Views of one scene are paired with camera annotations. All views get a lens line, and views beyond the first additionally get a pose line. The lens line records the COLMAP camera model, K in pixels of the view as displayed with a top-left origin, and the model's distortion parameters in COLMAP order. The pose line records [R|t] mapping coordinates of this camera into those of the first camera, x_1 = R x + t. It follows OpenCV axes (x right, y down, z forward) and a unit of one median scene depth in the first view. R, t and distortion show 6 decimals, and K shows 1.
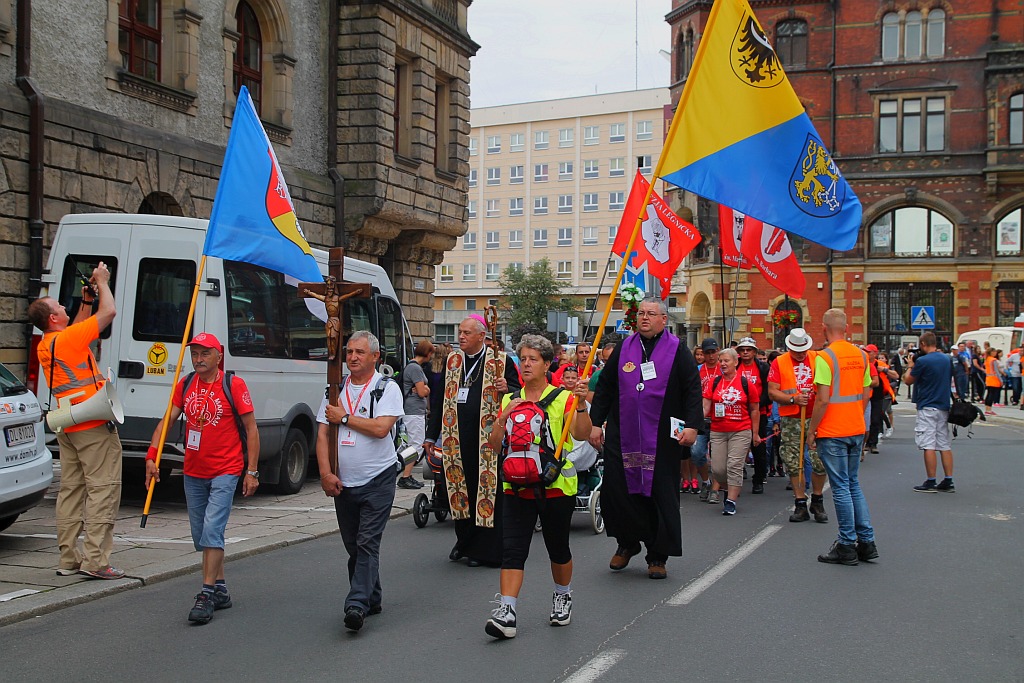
lens RADIAL K [[1381.0, 0, 513.8], [0, 1381.0, 329.8], [0, 0, 1]] dist [0.004405, 0.386016]
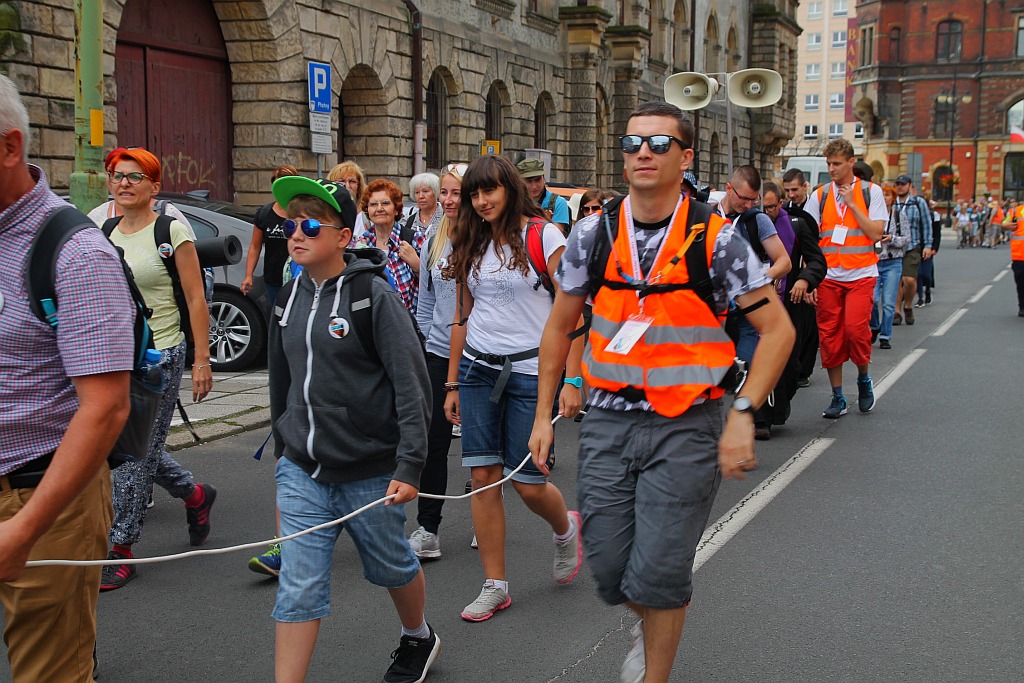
lens RADIAL K [[1407.3, 0, 514.1], [0, 1407.3, 336.0], [0, 0, 1]] dist [0.017001, 0.363222]
pose [[0.998665, -0.001787, -0.051619, -0.161576], [0.007241, 0.994375, 0.105673, -0.005222], [0.051140, -0.105906, 0.993060, -0.456836]]
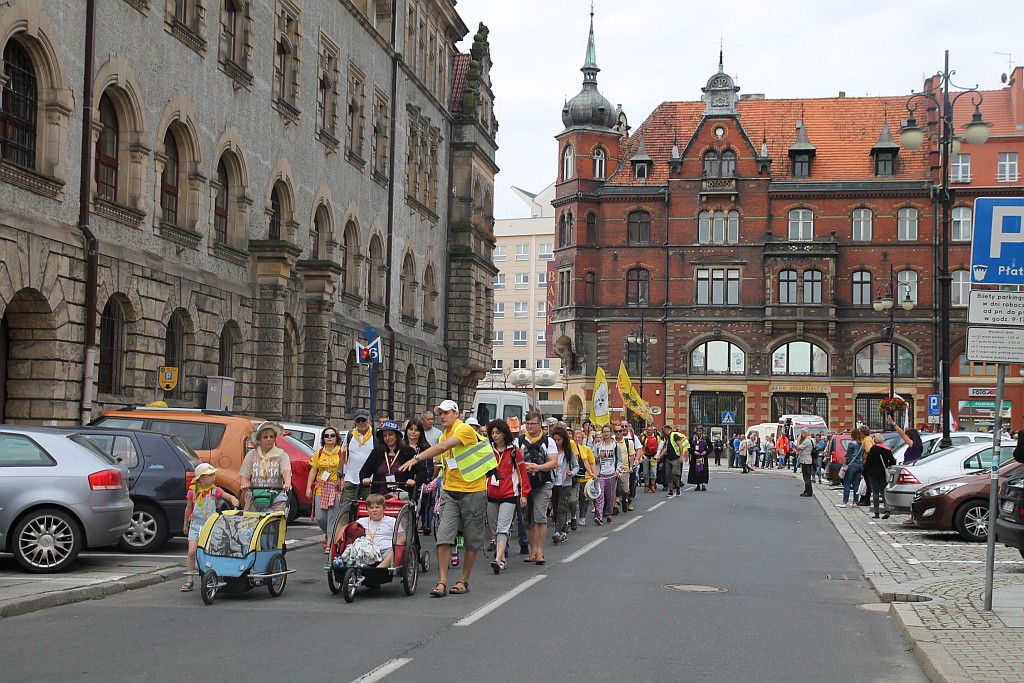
lens RADIAL K [[1408.1, 0, 515.0], [0, 1408.1, 336.8], [0, 0, 1]] dist [0.016407, 0.349449]
pose [[0.989390, 0.020295, 0.143861, -0.147345], [-0.012374, 0.998369, -0.055741, -0.005618], [-0.144758, 0.053370, 0.988027, -0.467147]]
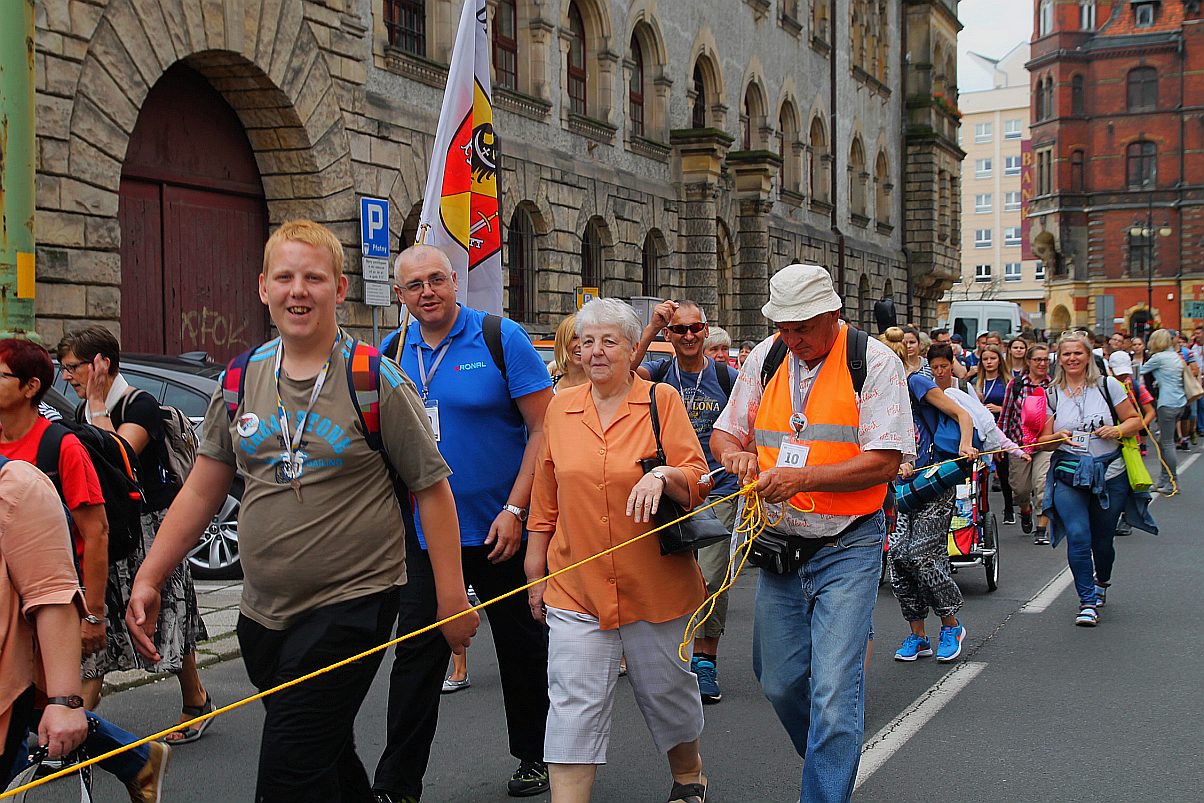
lens RADIAL K [[1642.9, 0, 595.9], [0, 1642.9, 392.5], [0, 0, 1]] dist [0.024328, 0.318914]
pose [[0.996641, -0.020749, -0.079224, -0.155540], [0.023214, 0.999270, 0.030325, -0.004977], [0.078537, -0.032062, 0.996395, -0.441865]]
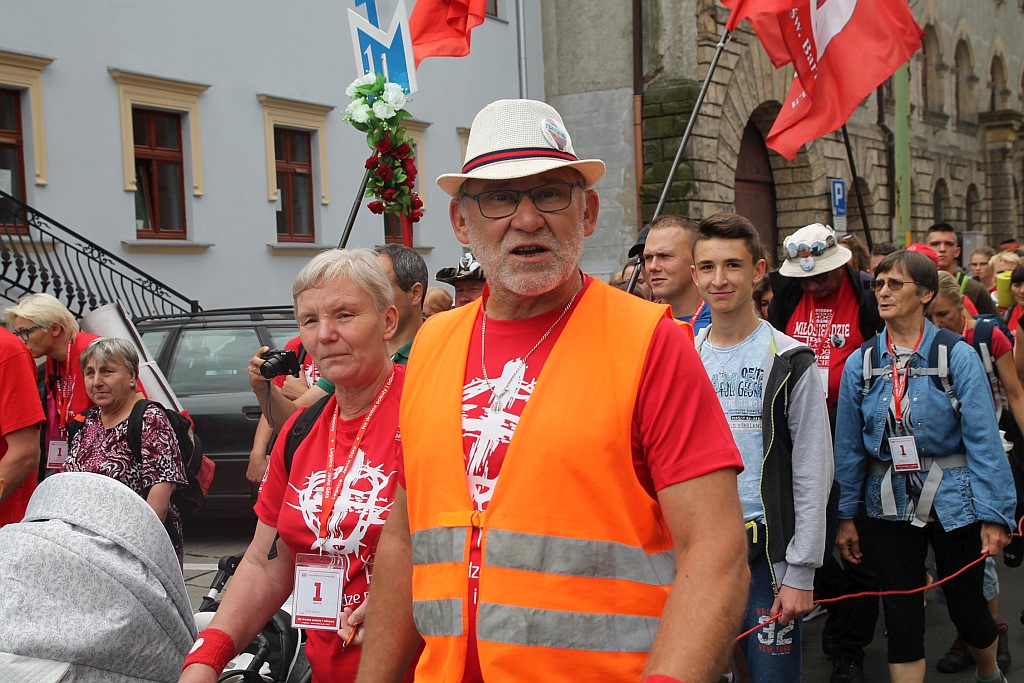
lens RADIAL K [[1381.0, 0, 513.8], [0, 1381.0, 329.8], [0, 0, 1]] dist [0.004405, 0.386016]
pose [[0.962885, -0.047284, -0.265739, -0.213216], [0.058427, 0.997706, 0.034179, -0.008043], [0.263514, -0.048437, 0.963439, -0.587422]]
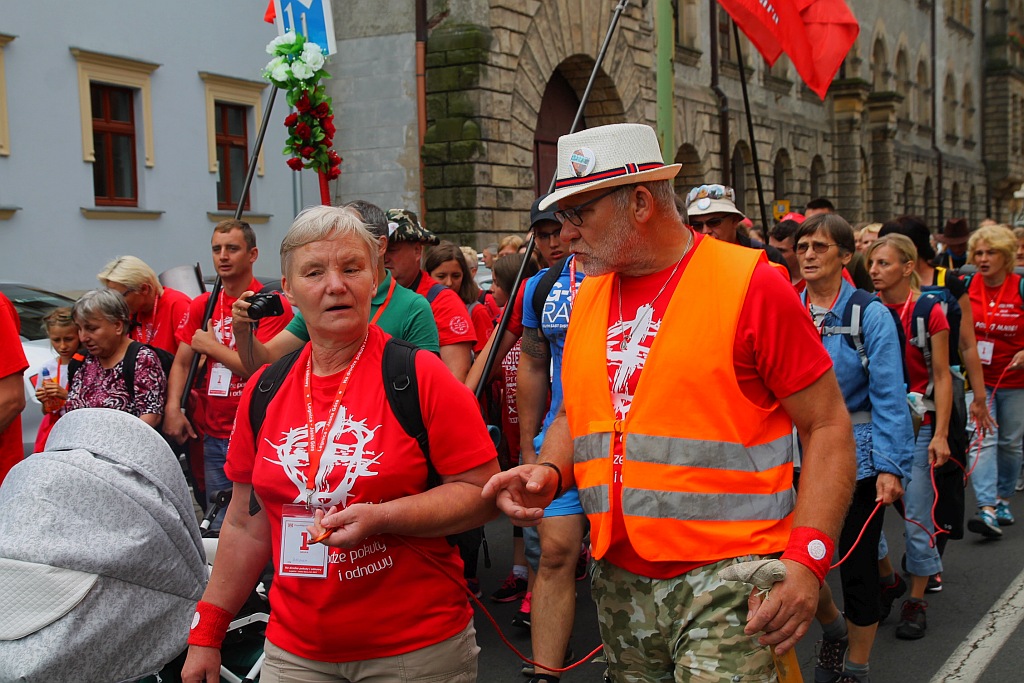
lens RADIAL K [[1381.0, 0, 513.8], [0, 1381.0, 329.8], [0, 0, 1]] dist [0.004405, 0.386016]
pose [[0.980794, -0.033618, -0.192130, -0.193554], [0.045739, 0.997209, 0.059007, -0.006775], [0.189610, -0.066662, 0.979594, -0.533217]]
